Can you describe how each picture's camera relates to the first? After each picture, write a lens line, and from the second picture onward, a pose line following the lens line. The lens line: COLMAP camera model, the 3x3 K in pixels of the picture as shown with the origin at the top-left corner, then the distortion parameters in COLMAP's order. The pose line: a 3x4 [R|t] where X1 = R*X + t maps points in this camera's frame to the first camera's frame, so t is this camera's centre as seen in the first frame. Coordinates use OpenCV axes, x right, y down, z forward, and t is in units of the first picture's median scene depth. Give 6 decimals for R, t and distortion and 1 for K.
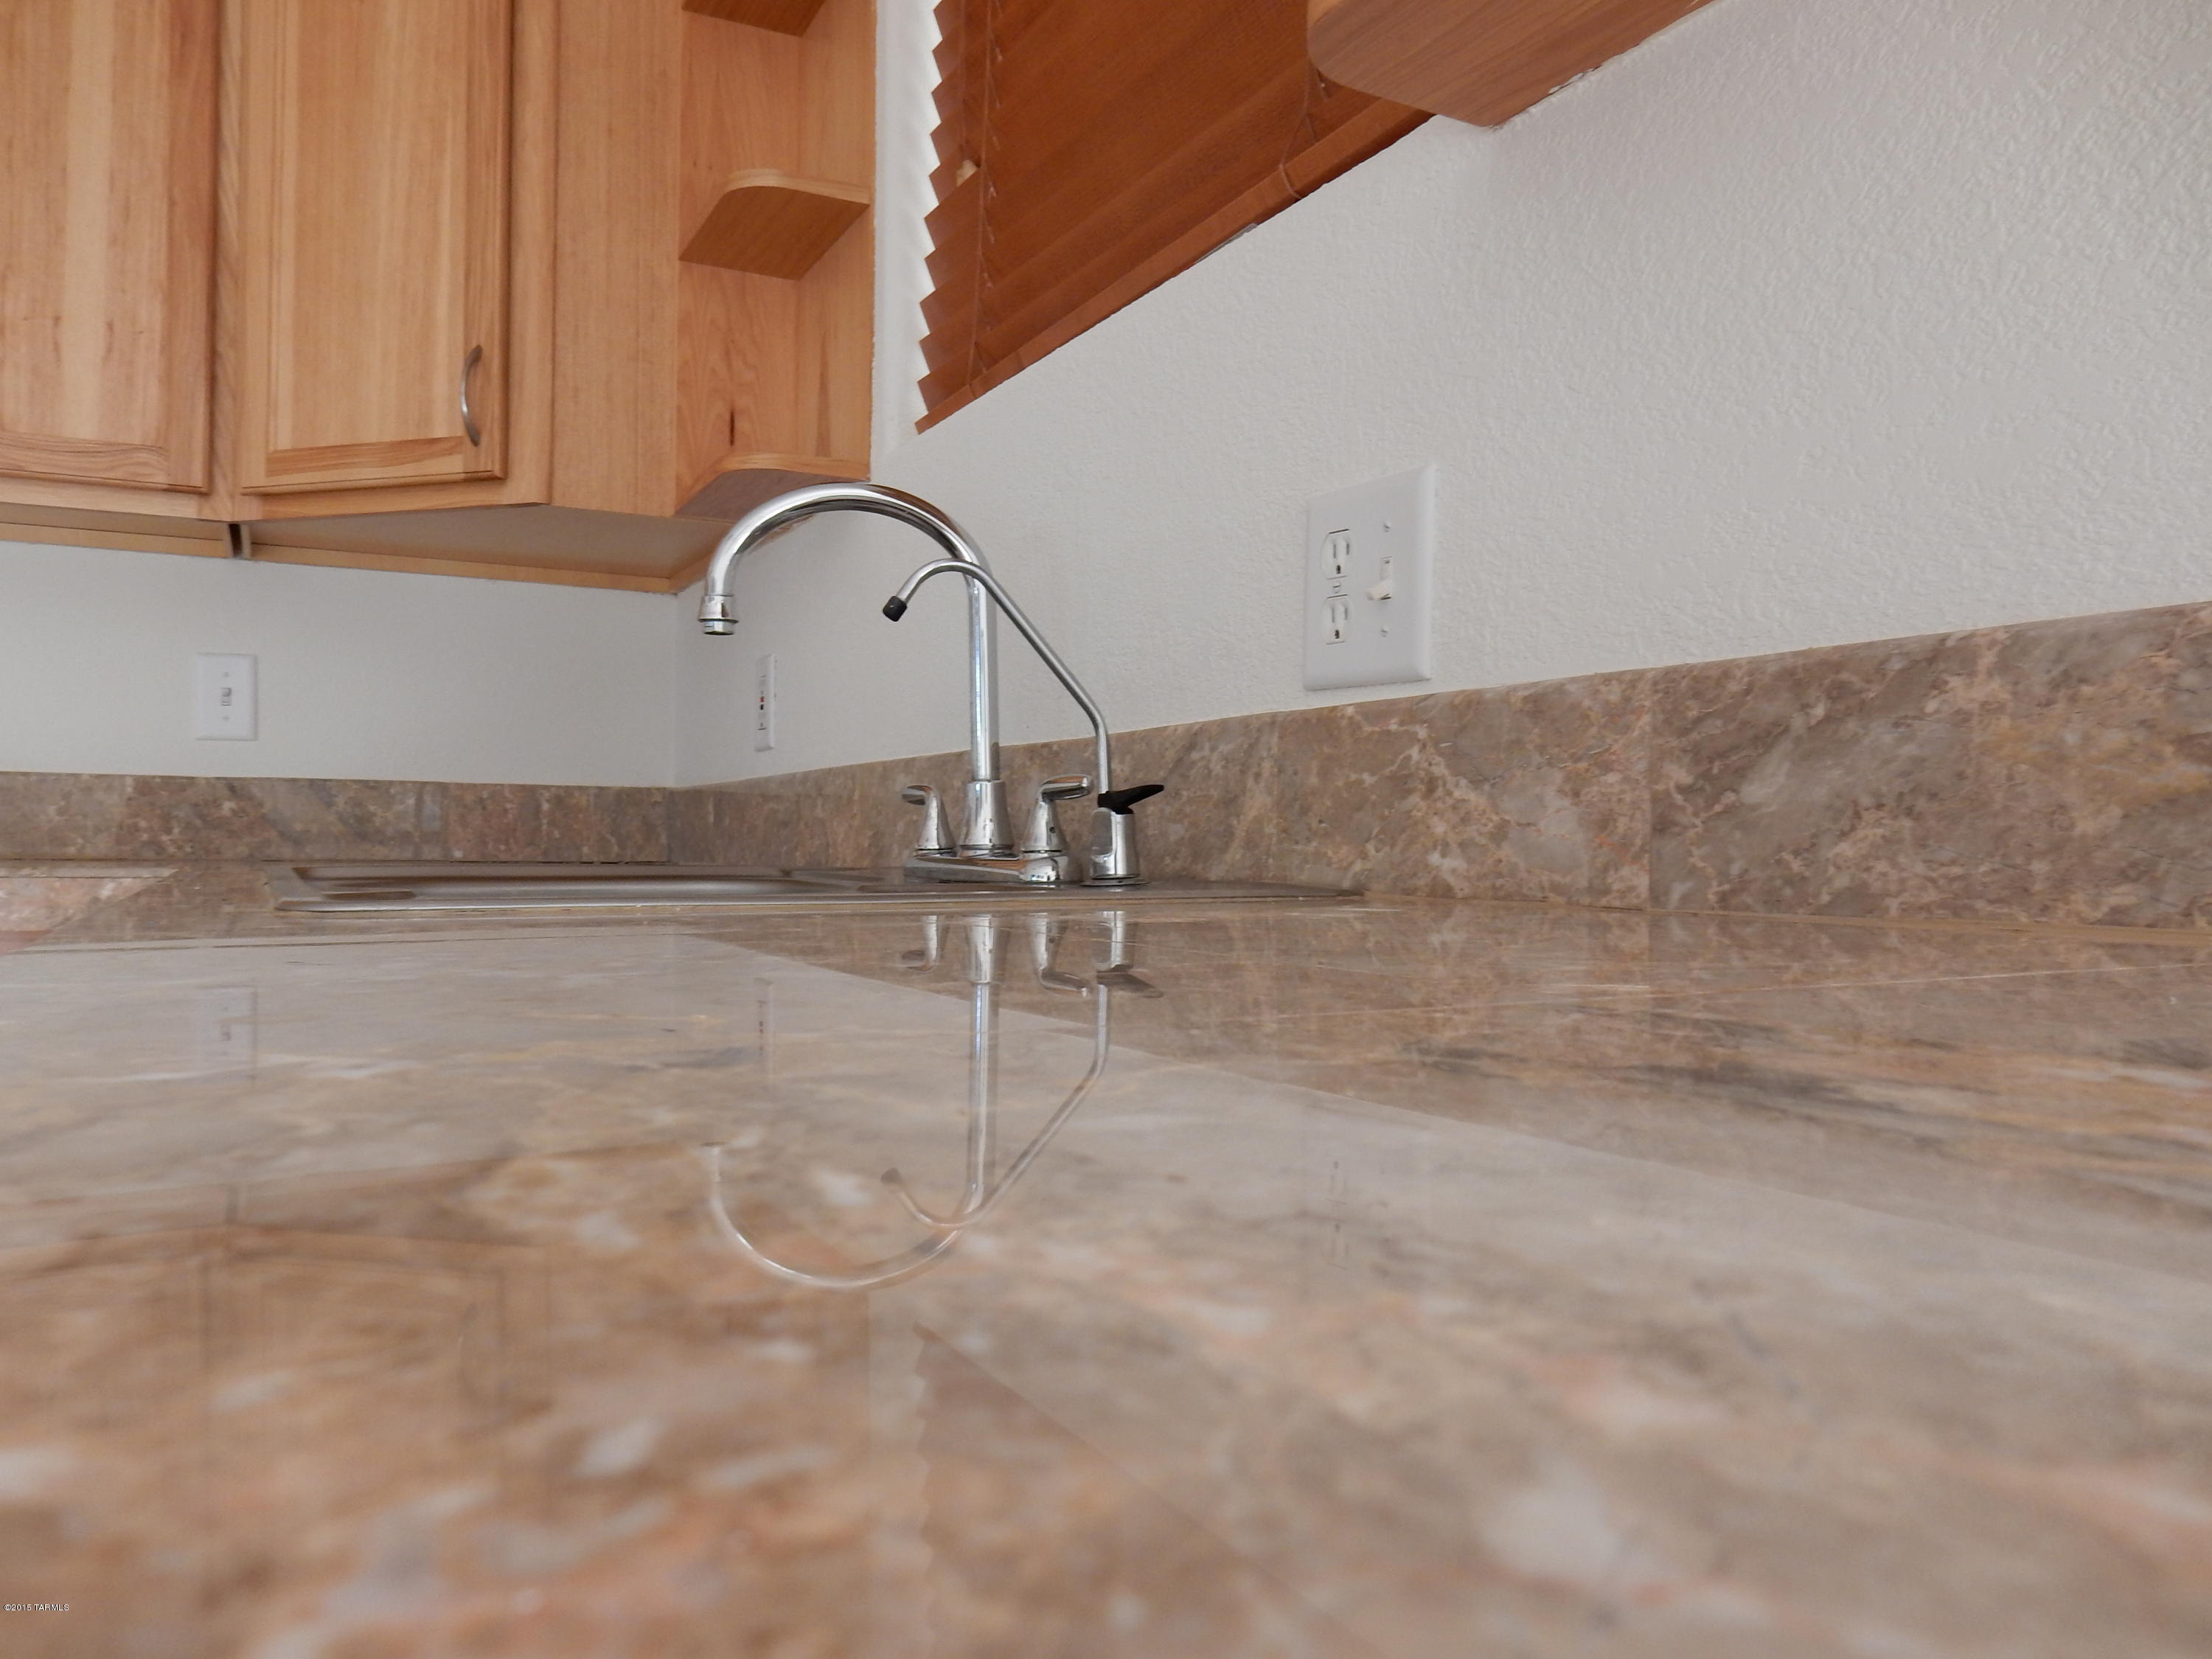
lens RADIAL K [[1613.2, 0, 1101.6], [0, 1613.2, 826.2], [0, 0, 1]] dist [-0.013185, 0.000939]
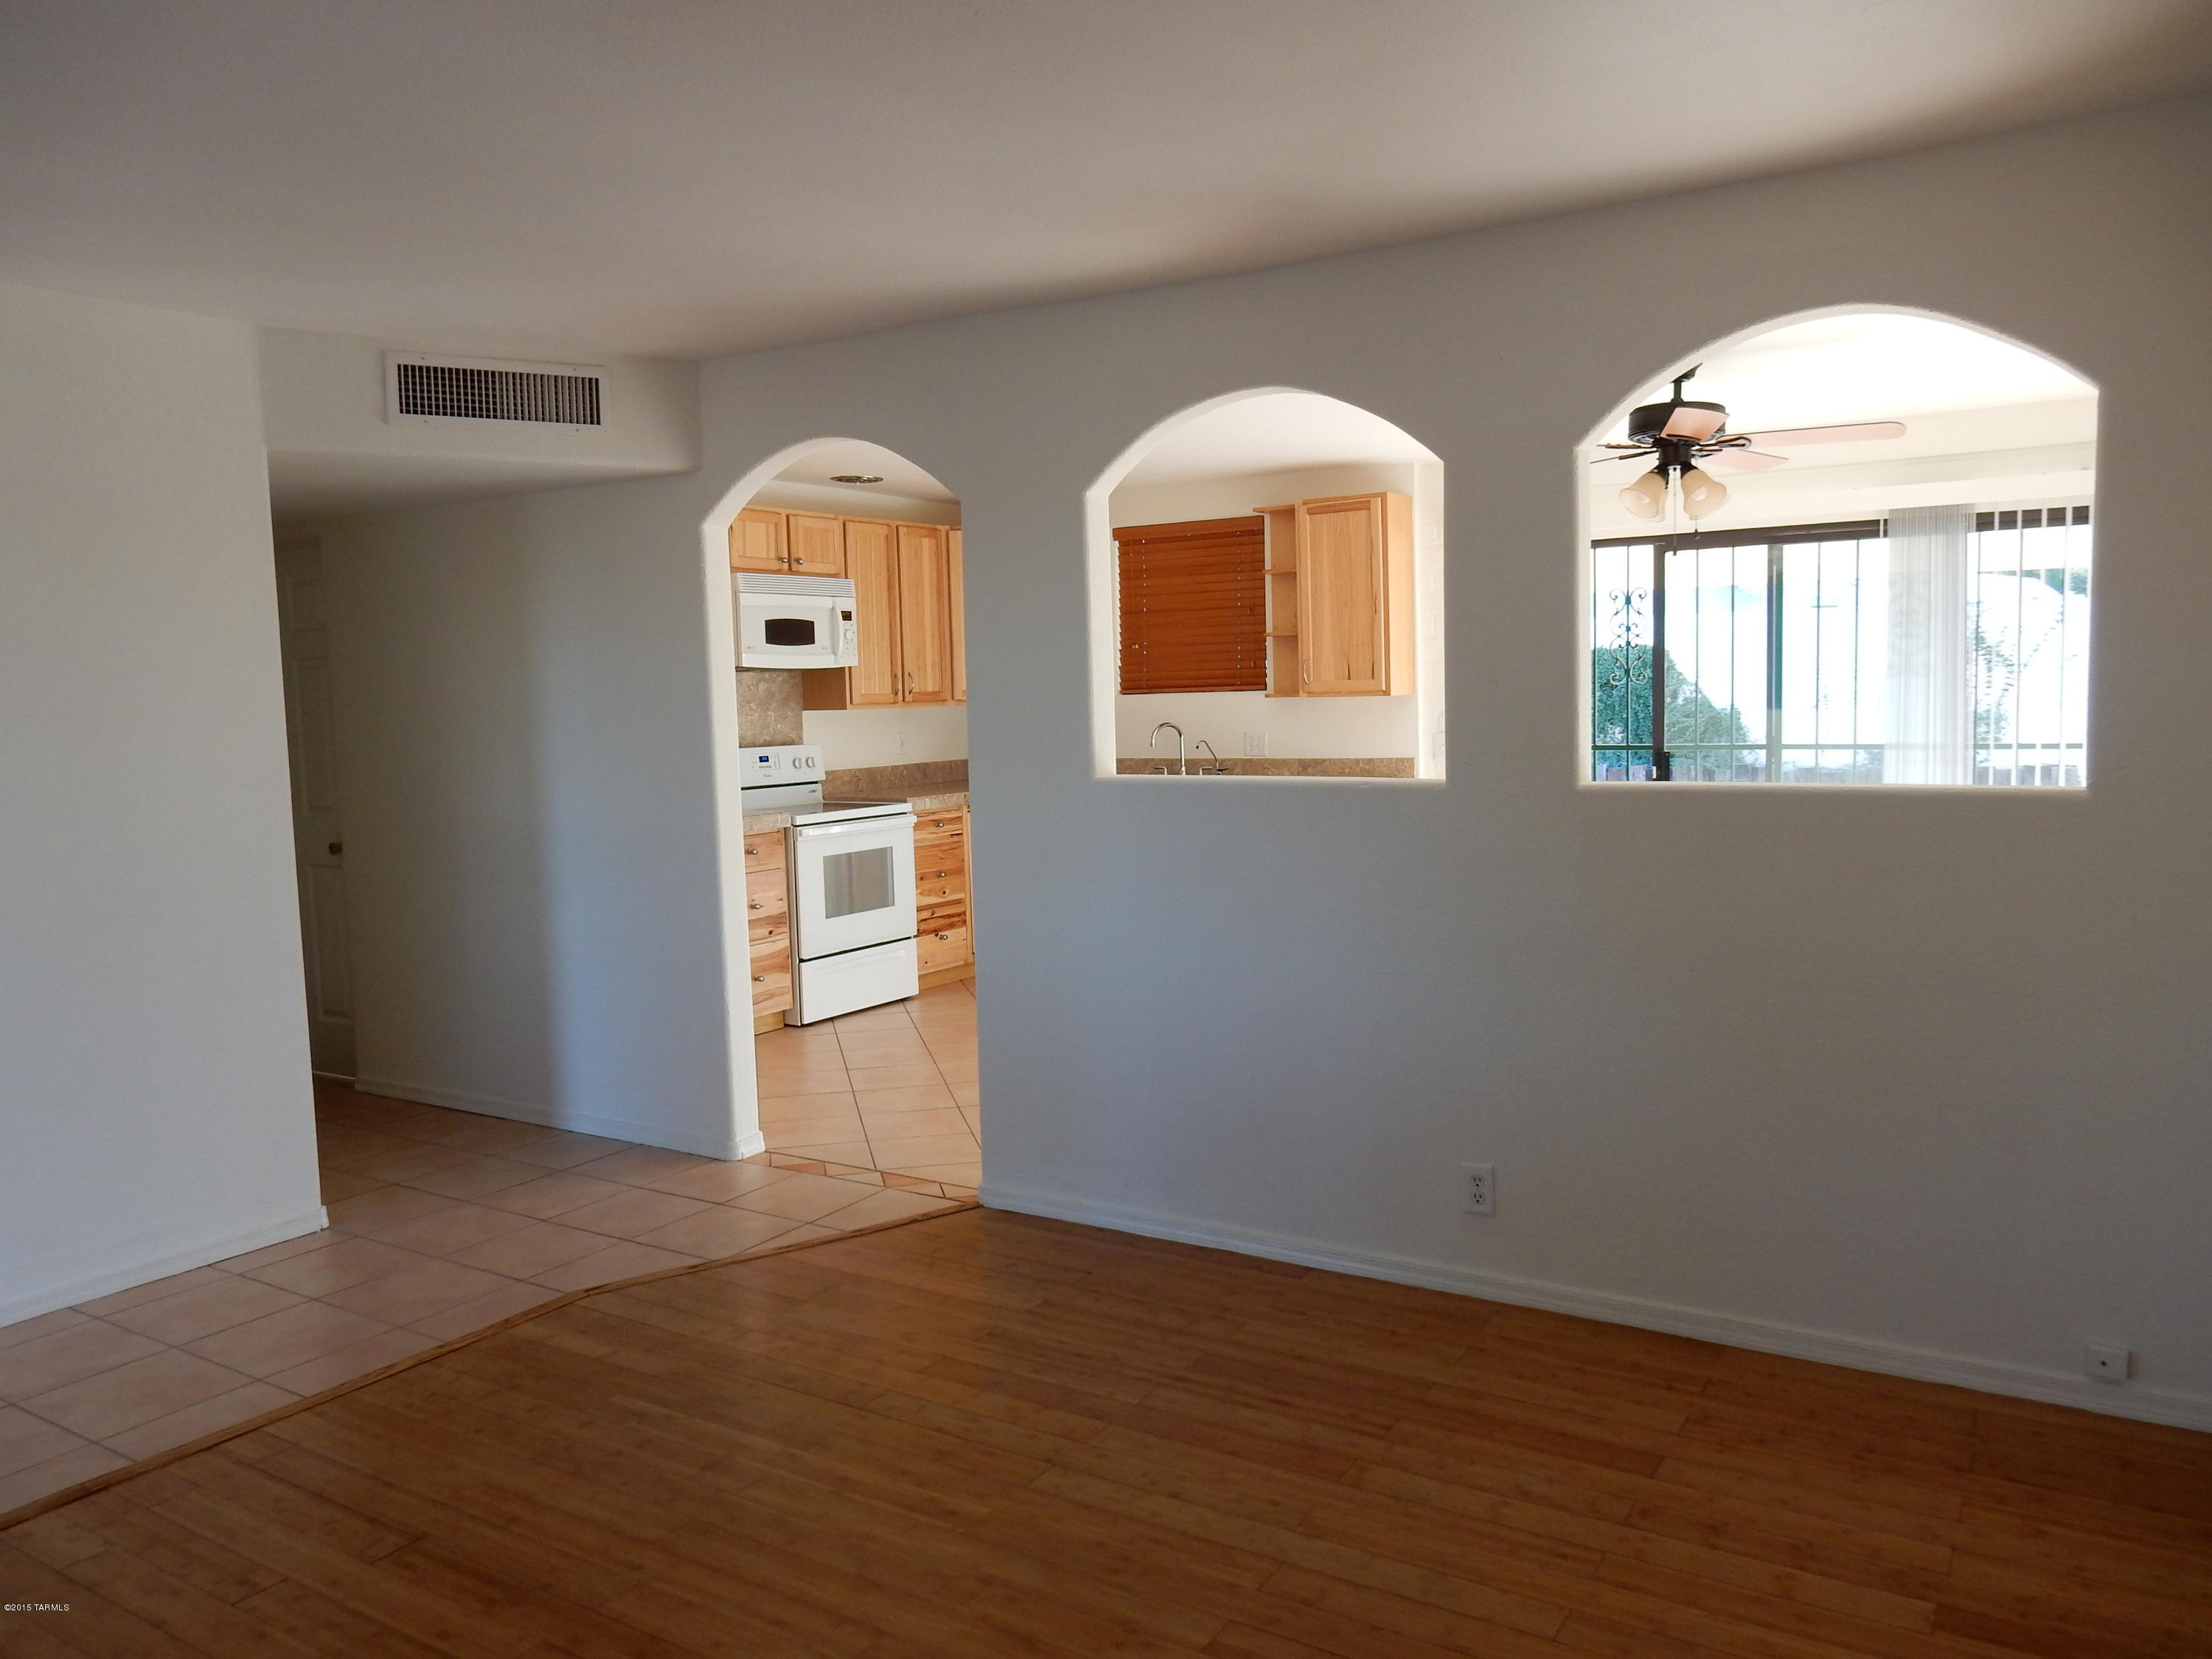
lens RADIAL K [[1613.2, 0, 1107.6], [0, 1613.2, 829.9], [0, 0, 1]] dist [-0.013185, 0.000939]
pose [[0.871117, -0.076934, 0.485012, -5.095851], [0.029366, 0.994045, 0.104935, -0.673064], [-0.490197, -0.077168, 0.868189, -6.560365]]
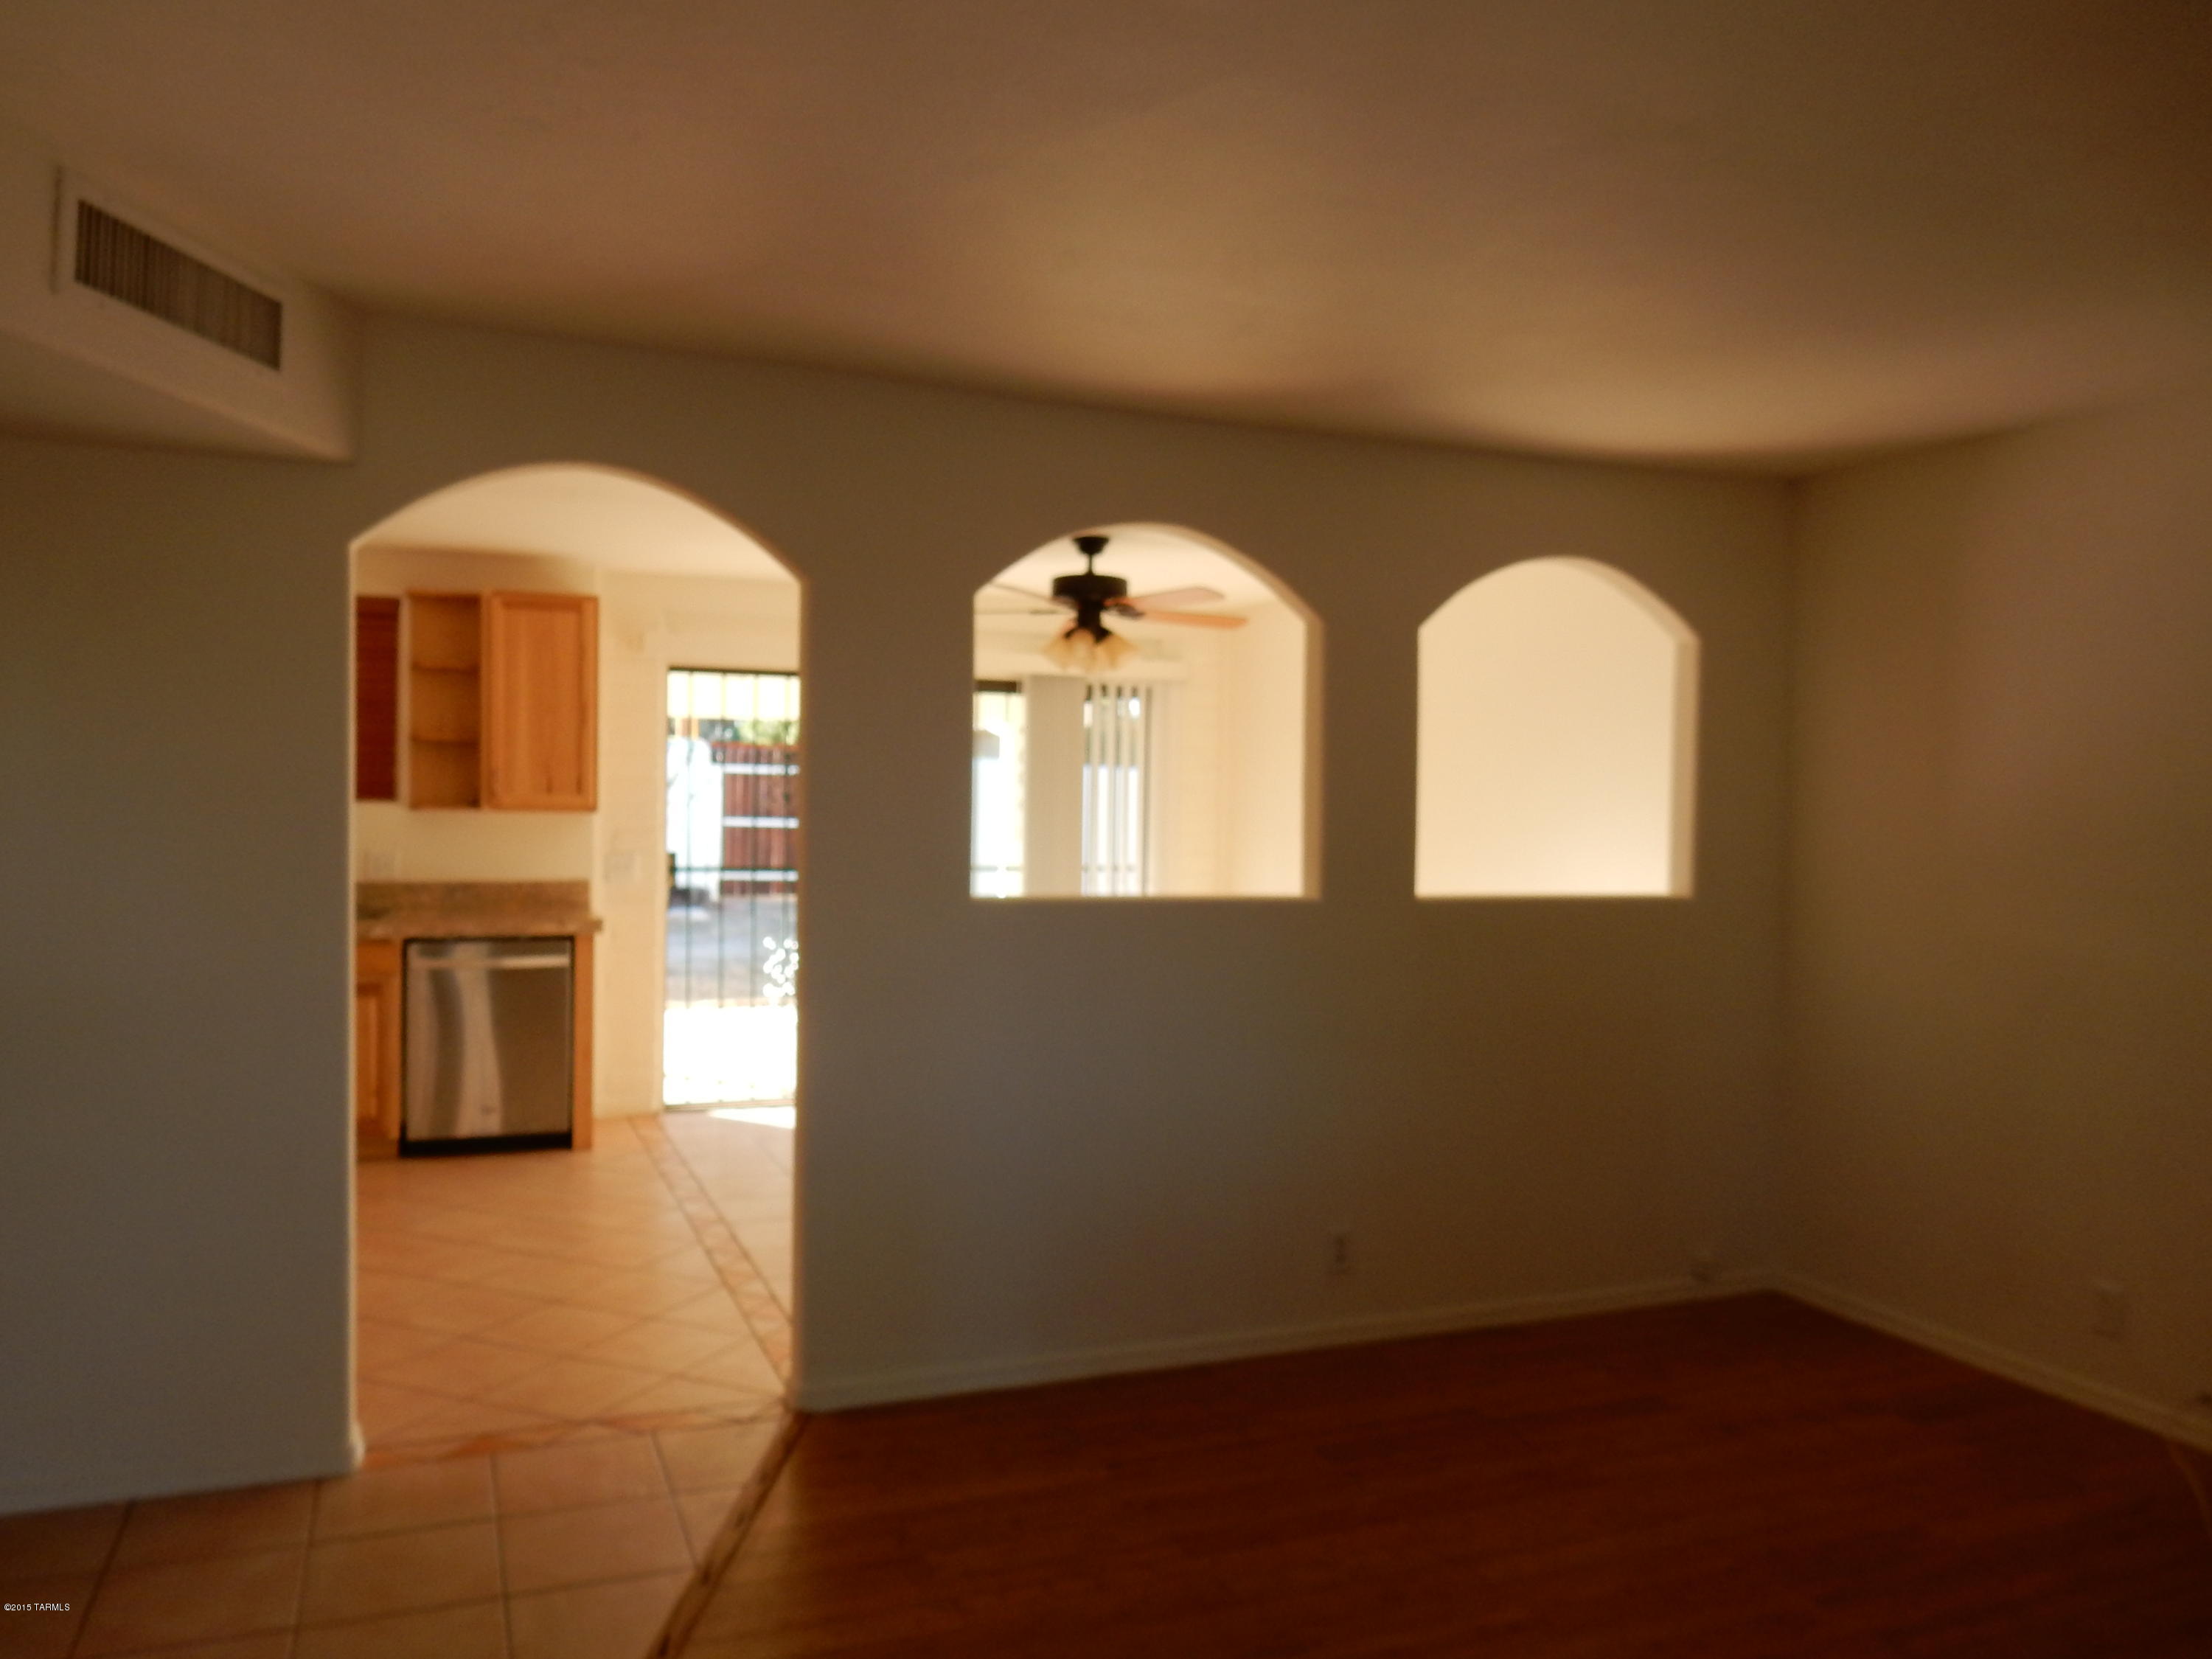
lens RADIAL K [[1613.2, 0, 1096.3], [0, 1613.2, 822.5], [0, 0, 1]] dist [-0.013185, 0.000939]
pose [[0.117078, -0.019835, 0.992925, -7.154382], [-0.027770, 0.999344, 0.023238, -0.644577], [-0.992734, -0.030295, 0.116450, -3.232317]]
